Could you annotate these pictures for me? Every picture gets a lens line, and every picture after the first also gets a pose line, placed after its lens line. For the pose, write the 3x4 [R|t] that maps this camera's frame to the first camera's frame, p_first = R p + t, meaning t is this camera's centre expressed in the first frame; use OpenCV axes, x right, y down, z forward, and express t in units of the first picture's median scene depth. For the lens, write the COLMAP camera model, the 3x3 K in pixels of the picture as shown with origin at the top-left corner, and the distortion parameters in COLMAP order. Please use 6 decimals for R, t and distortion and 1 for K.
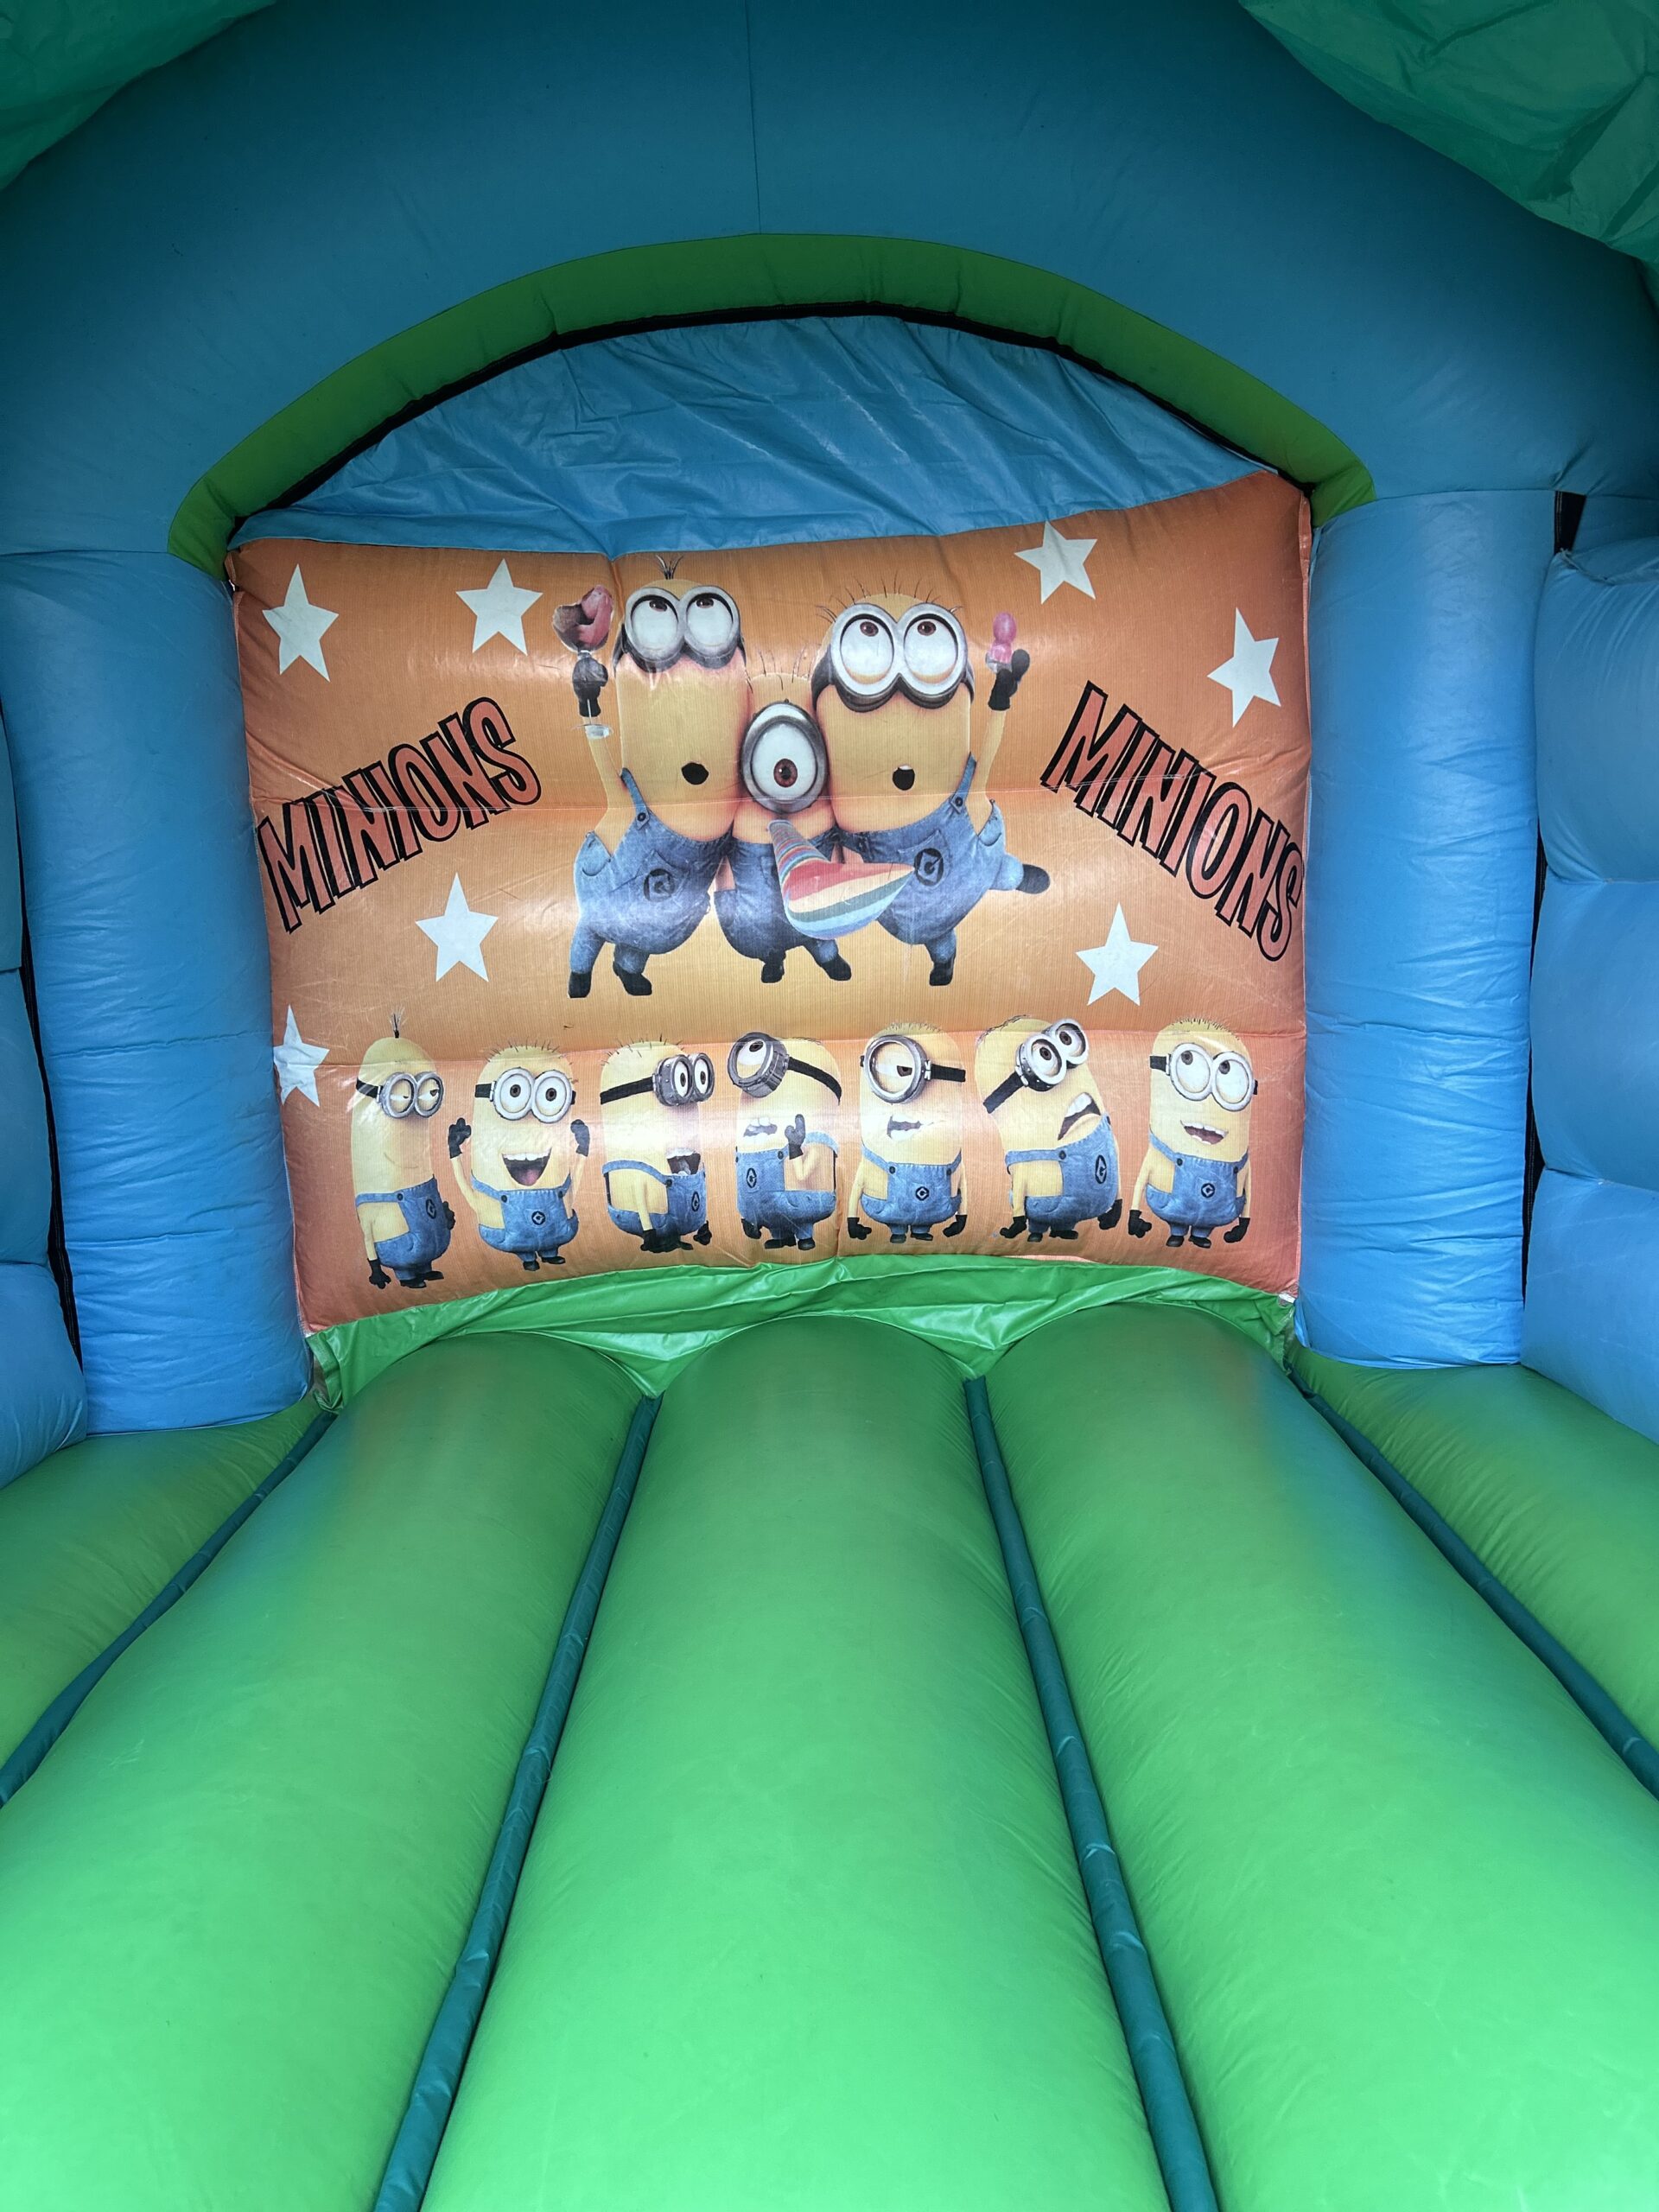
lens RADIAL K [[1672.2, 0, 834.7], [0, 1672.2, 1116.0], [0, 0, 1]] dist [0.057984, -0.059619]
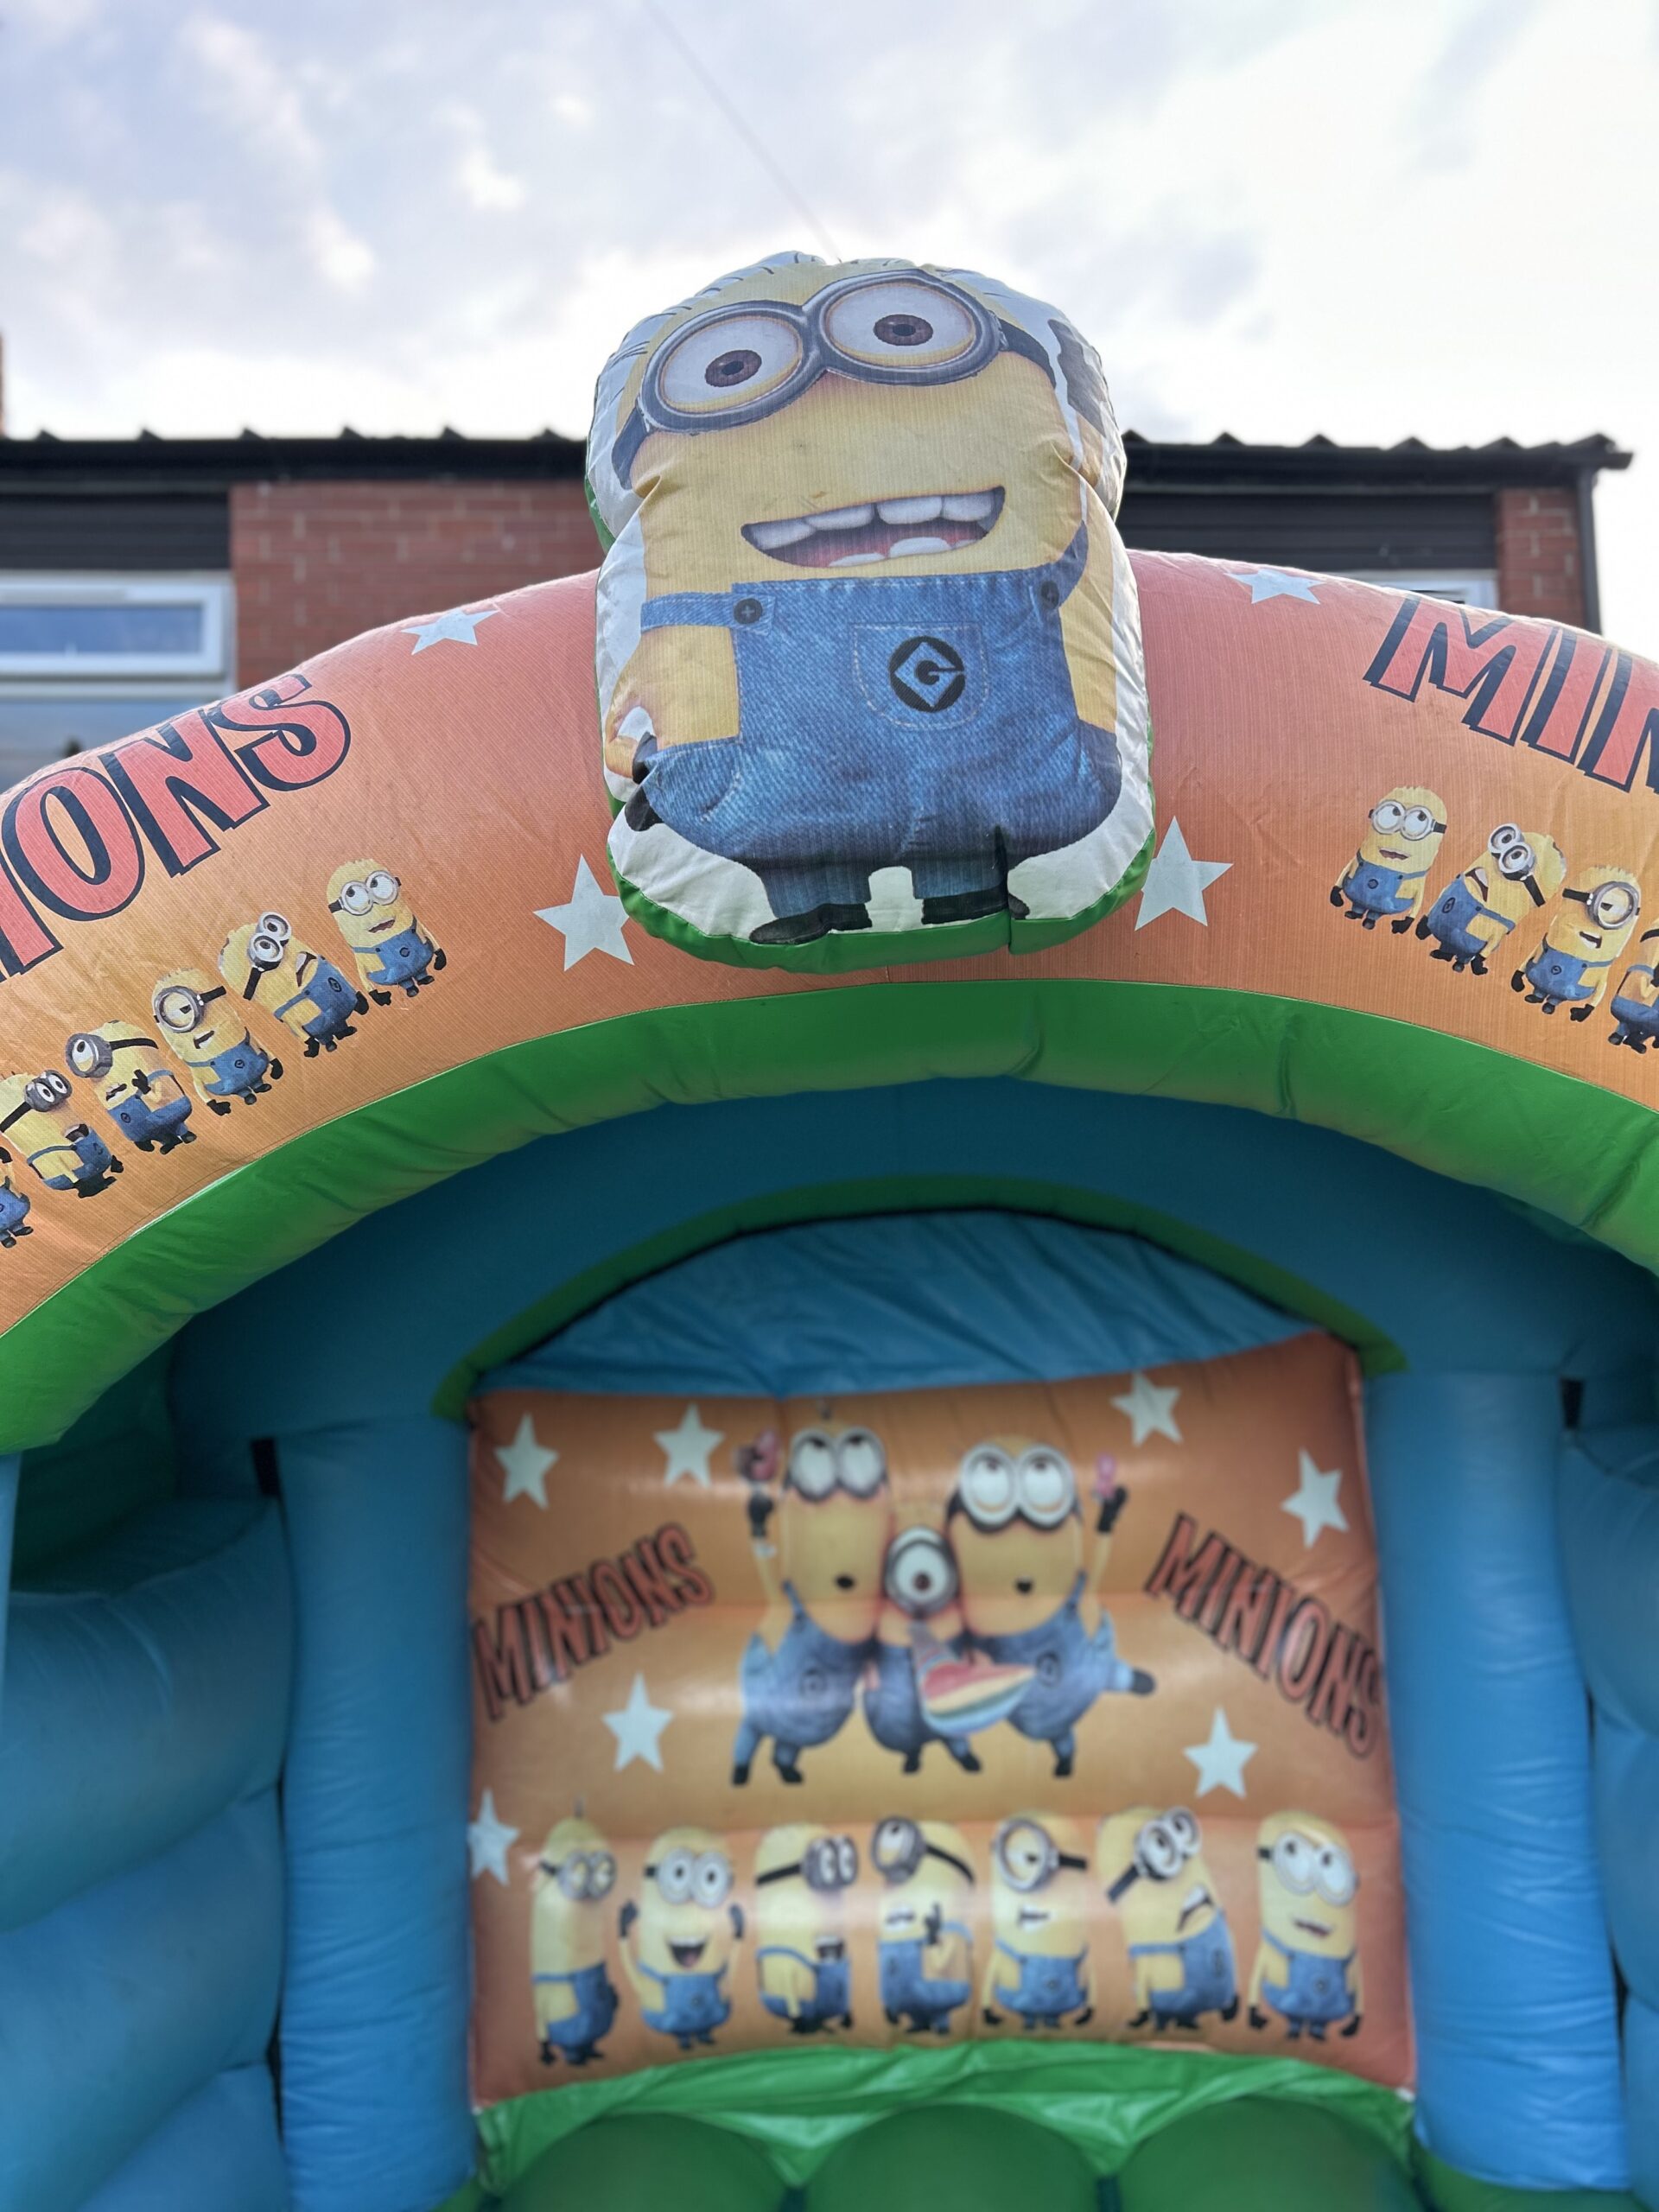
lens RADIAL K [[1672.2, 0, 833.3], [0, 1672.2, 1100.7], [0, 0, 1]] dist [0.057984, -0.059619]
pose [[0.998407, -0.007791, -0.055882, -0.023112], [-0.009527, 0.952923, -0.303063, -0.168801], [0.055613, 0.303113, 0.951331, -0.222012]]
